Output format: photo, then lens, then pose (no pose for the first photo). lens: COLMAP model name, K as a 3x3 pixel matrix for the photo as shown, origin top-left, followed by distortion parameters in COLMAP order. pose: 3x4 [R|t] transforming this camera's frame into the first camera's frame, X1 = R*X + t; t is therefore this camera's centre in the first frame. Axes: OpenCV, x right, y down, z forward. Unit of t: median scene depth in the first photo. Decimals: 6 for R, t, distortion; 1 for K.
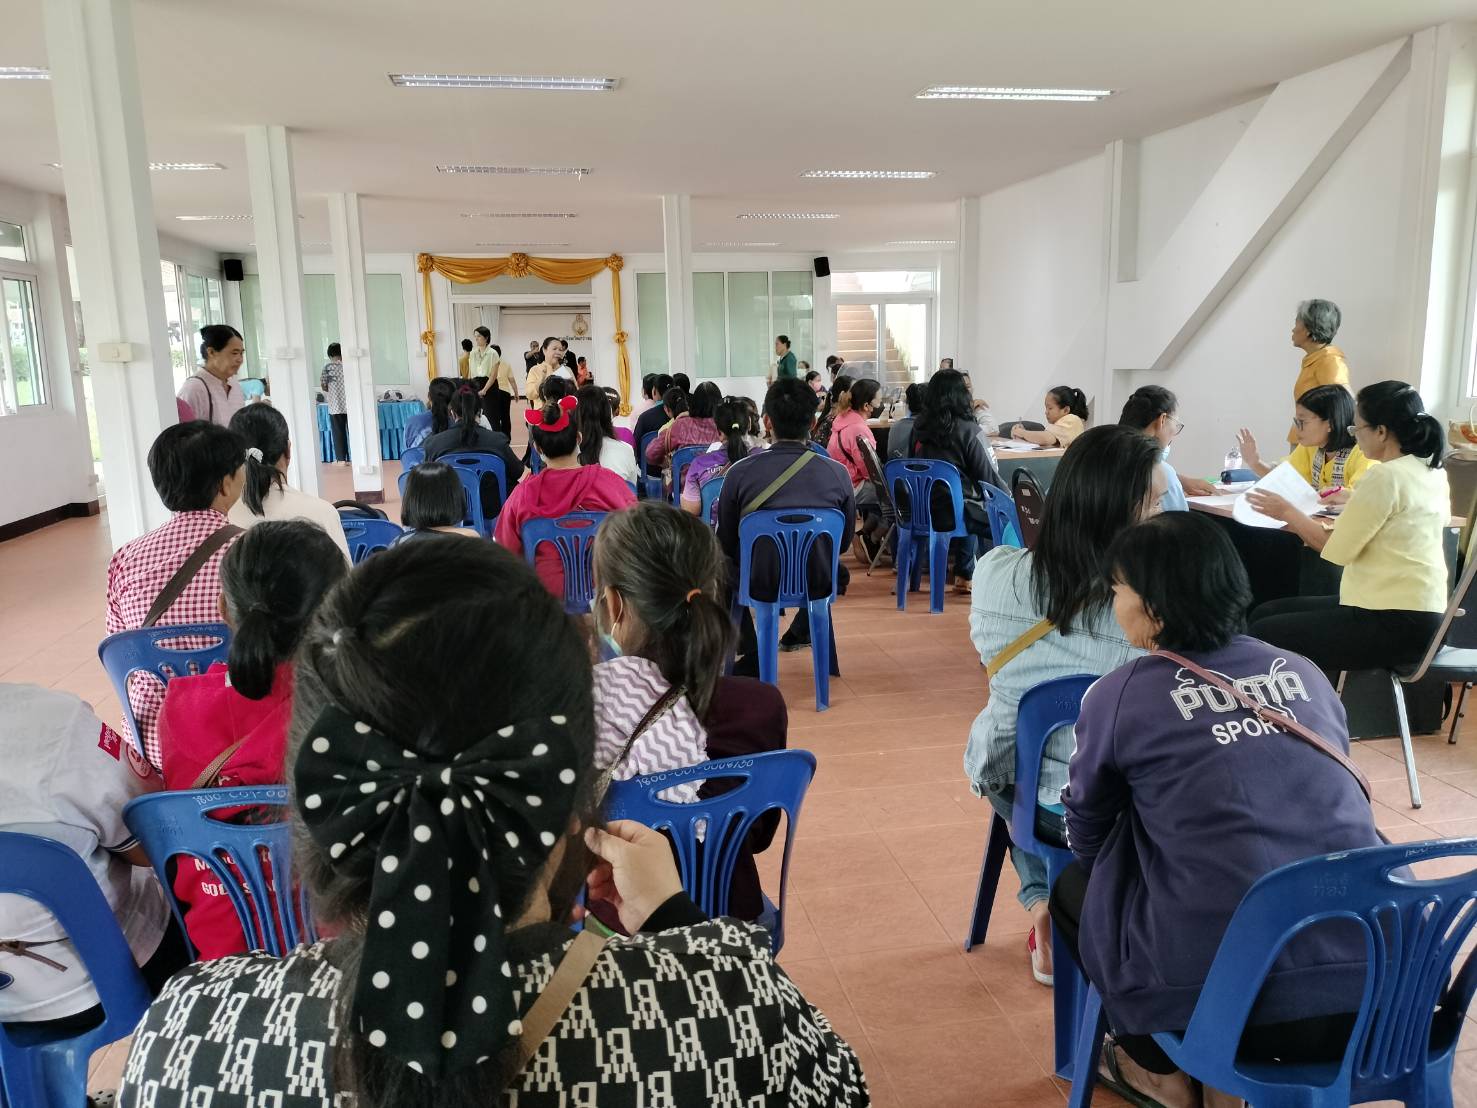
lens RADIAL K [[1083.8, 0, 738.5], [0, 1083.8, 554.0], [0, 0, 1]] dist [0.108413, -0.088958]
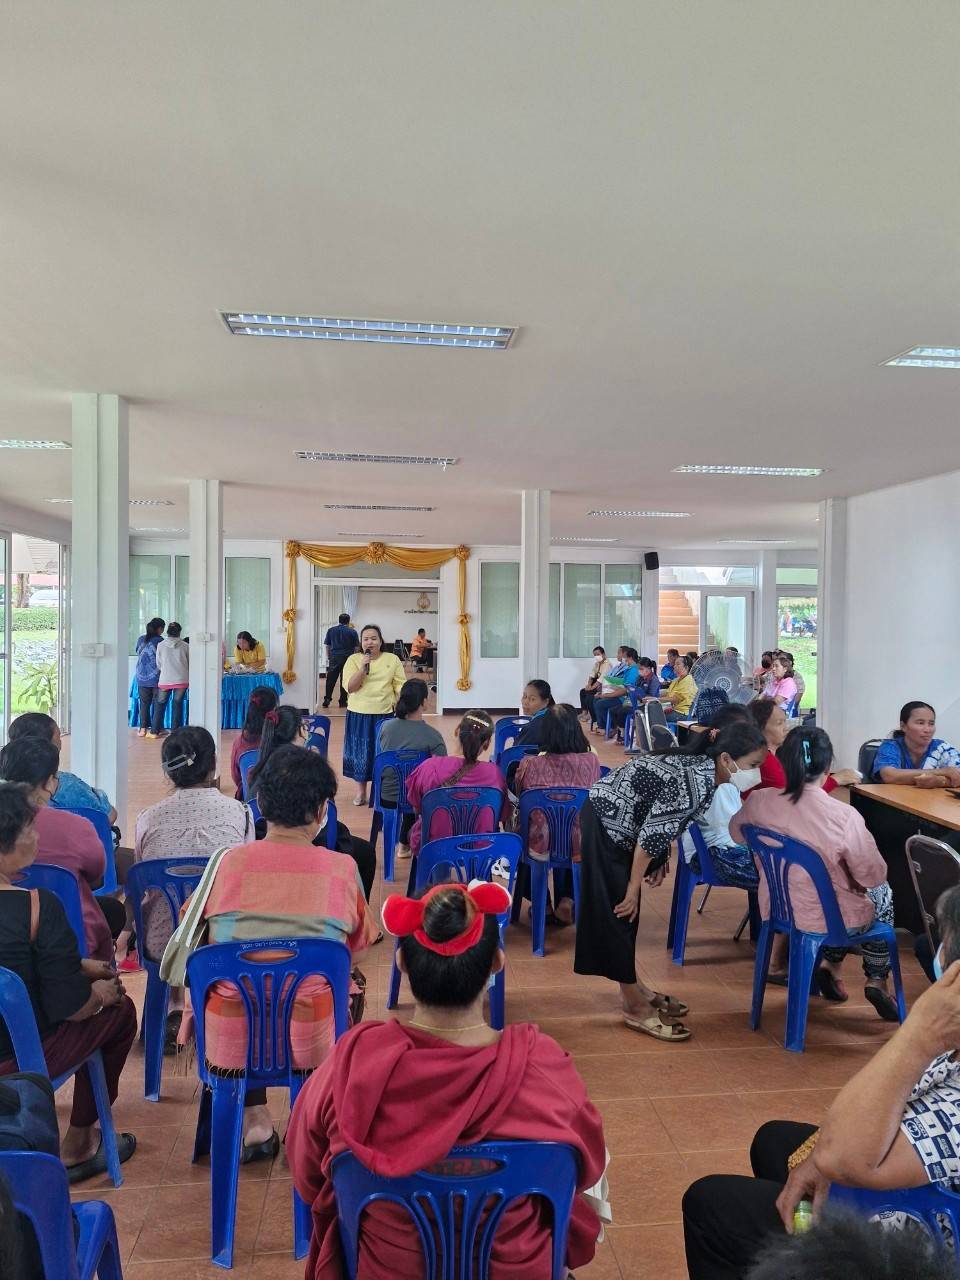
lens RADIAL K [[939.2, 0, 503.3], [0, 939.2, 643.9], [0, 0, 1]] dist [0.108413, -0.088958]
pose [[0.997914, 0.032815, -0.055593, -0.018789], [-0.041516, 0.985686, -0.163401, -0.025828], [0.049436, 0.165368, 0.984992, 0.095446]]
